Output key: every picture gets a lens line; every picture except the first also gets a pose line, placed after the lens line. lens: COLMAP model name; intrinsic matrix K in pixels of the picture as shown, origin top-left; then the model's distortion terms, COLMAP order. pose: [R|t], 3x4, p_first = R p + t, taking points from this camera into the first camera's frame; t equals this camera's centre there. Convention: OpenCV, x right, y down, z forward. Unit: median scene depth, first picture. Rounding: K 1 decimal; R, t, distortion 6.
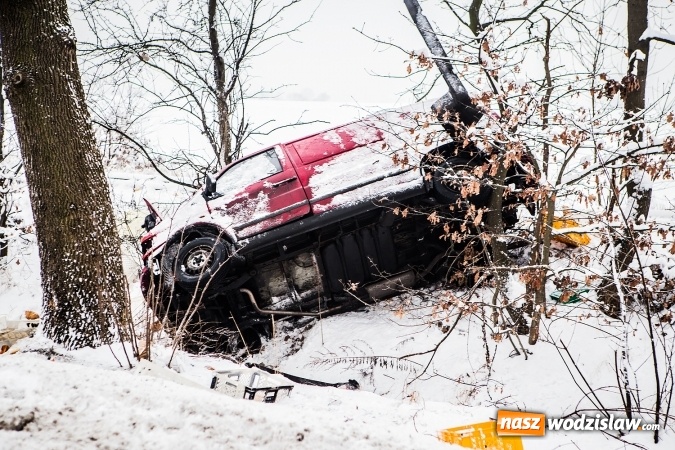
lens RADIAL K [[1278.3, 0, 340.4], [0, 1278.3, 216.7], [0, 0, 1]] dist [0.194335, -0.002475]
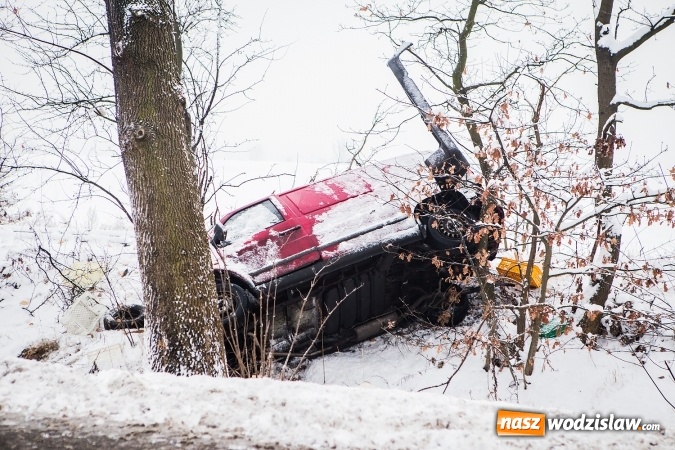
lens RADIAL K [[1278.3, 0, 340.4], [0, 1278.3, 216.7], [0, 0, 1]] dist [0.194335, -0.002475]
pose [[0.977735, -0.003878, 0.209806, -0.230588], [0.013014, 0.999025, -0.042182, 0.007100], [-0.209438, 0.043974, 0.976833, -0.053469]]
